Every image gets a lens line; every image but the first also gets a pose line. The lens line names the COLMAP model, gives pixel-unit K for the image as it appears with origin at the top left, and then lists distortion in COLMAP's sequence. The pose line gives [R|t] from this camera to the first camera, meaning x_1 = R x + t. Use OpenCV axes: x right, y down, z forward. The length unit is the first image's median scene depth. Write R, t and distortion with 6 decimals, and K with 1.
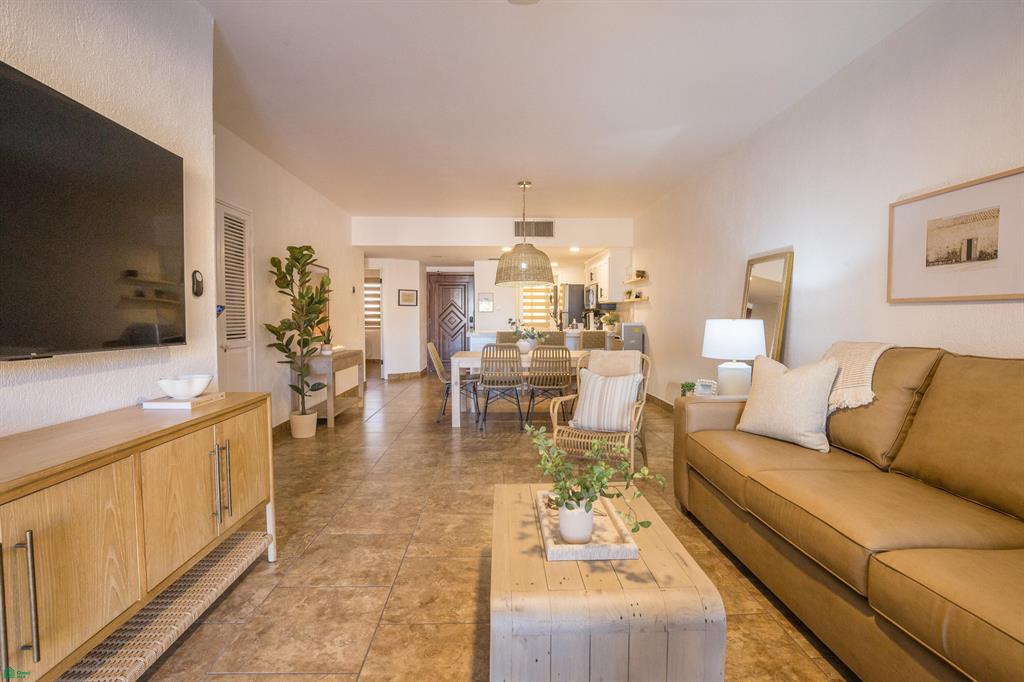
lens RADIAL K [[475.3, 0, 512.0], [0, 475.3, 341.0], [0, 0, 1]] dist [-0.015367, -0.000555]
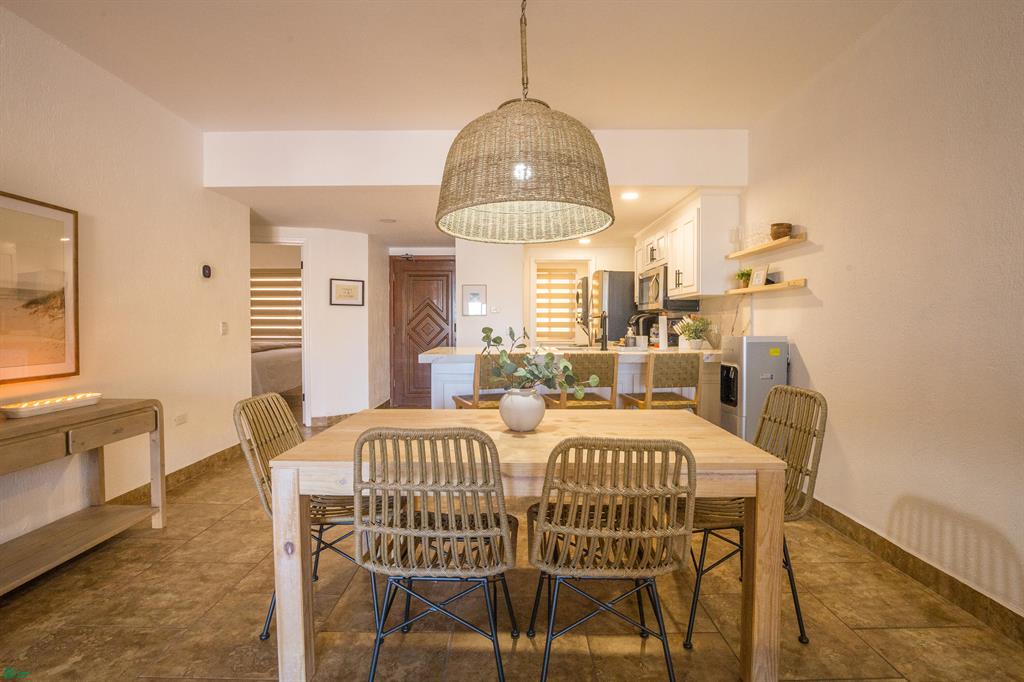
lens RADIAL K [[478.0, 0, 513.0], [0, 478.0, 334.3], [0, 0, 1]] dist [-0.003304, -0.000498]
pose [[0.999279, 0.001307, -0.037943, 0.021185], [-0.002421, 0.999567, -0.029319, -0.022145], [0.037888, 0.029389, 0.998850, 0.444091]]
